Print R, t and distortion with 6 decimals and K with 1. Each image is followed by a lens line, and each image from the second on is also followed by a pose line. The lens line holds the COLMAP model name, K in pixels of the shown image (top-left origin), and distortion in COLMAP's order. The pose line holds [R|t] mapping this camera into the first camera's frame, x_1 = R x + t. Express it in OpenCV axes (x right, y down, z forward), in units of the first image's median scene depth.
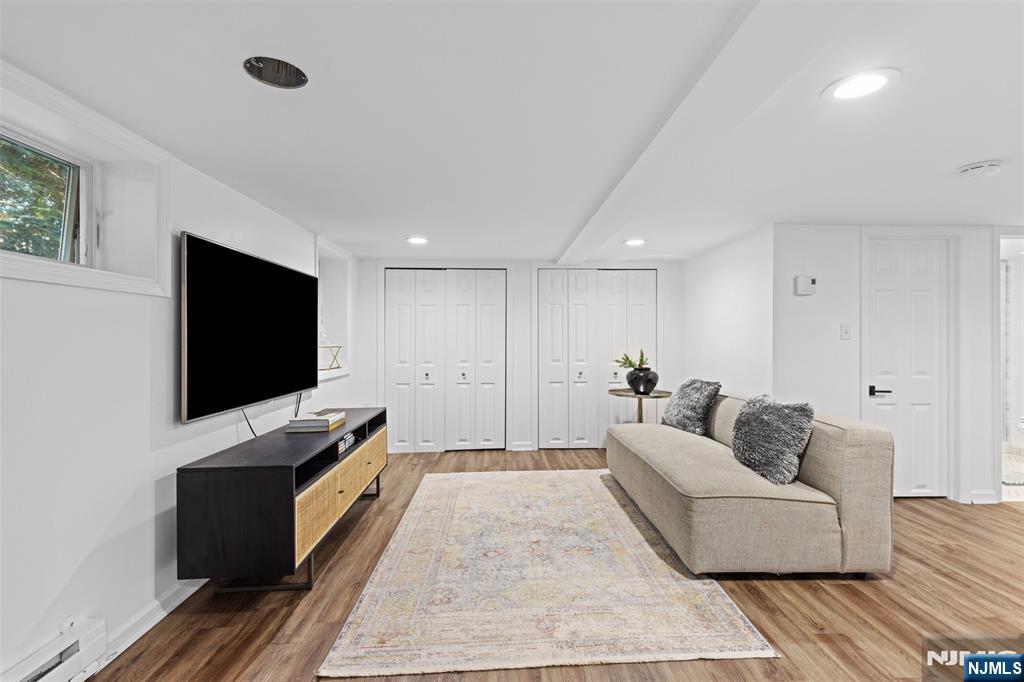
lens RADIAL K [[461.5, 0, 518.0], [0, 461.5, 338.3], [0, 0, 1]] dist [0.012757, -0.002101]
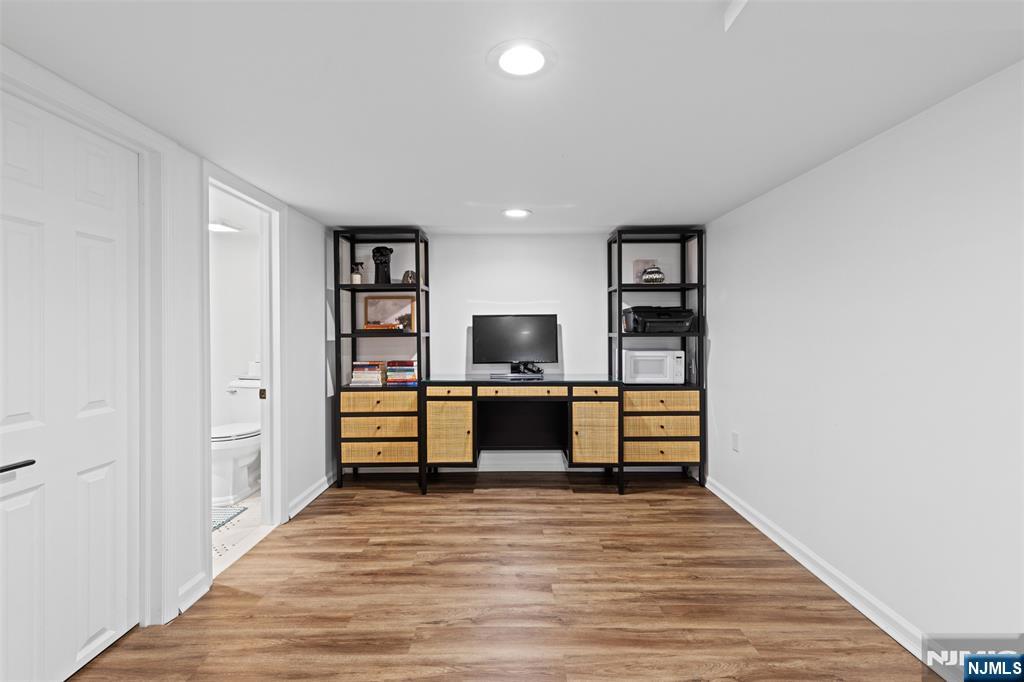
lens RADIAL K [[461.5, 0, 511.2], [0, 461.5, 332.1], [0, 0, 1]] dist [0.012757, -0.002101]
pose [[0.035496, -0.002945, 0.999365, 0.418244], [0.004677, 0.999985, 0.002781, -0.001730], [-0.999359, 0.004575, 0.035509, 0.583519]]
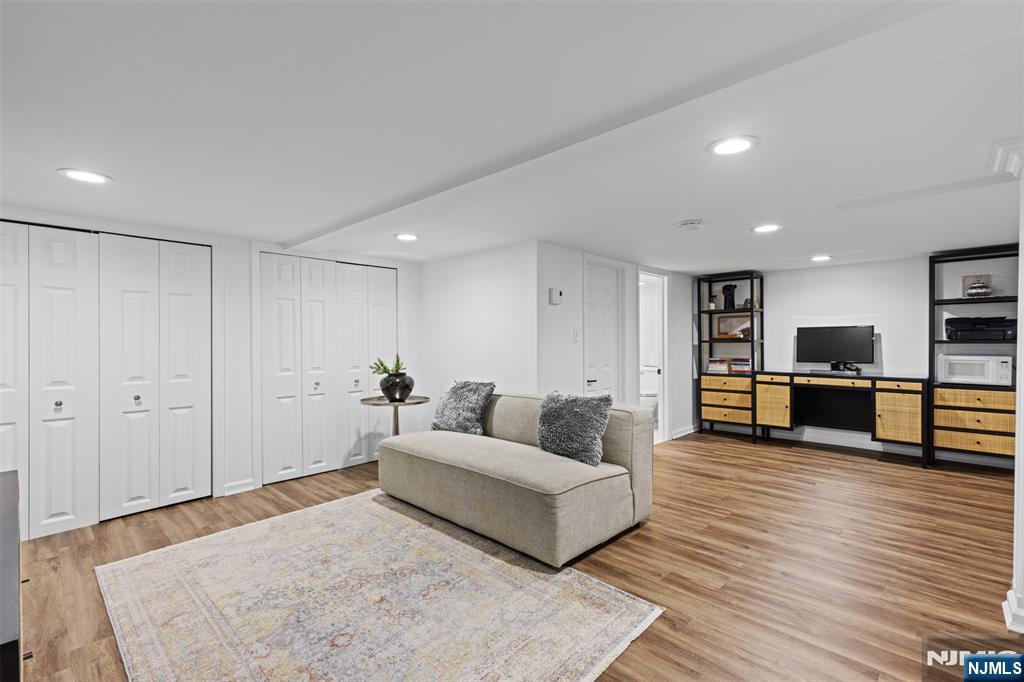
lens RADIAL K [[461.5, 0, 516.2], [0, 461.5, 341.1], [0, 0, 1]] dist [0.012757, -0.002101]
pose [[0.718270, -0.005058, 0.695746, -0.288978], [0.004686, 0.999986, 0.002432, -0.002211], [-0.695748, 0.001513, 0.718284, 0.227246]]
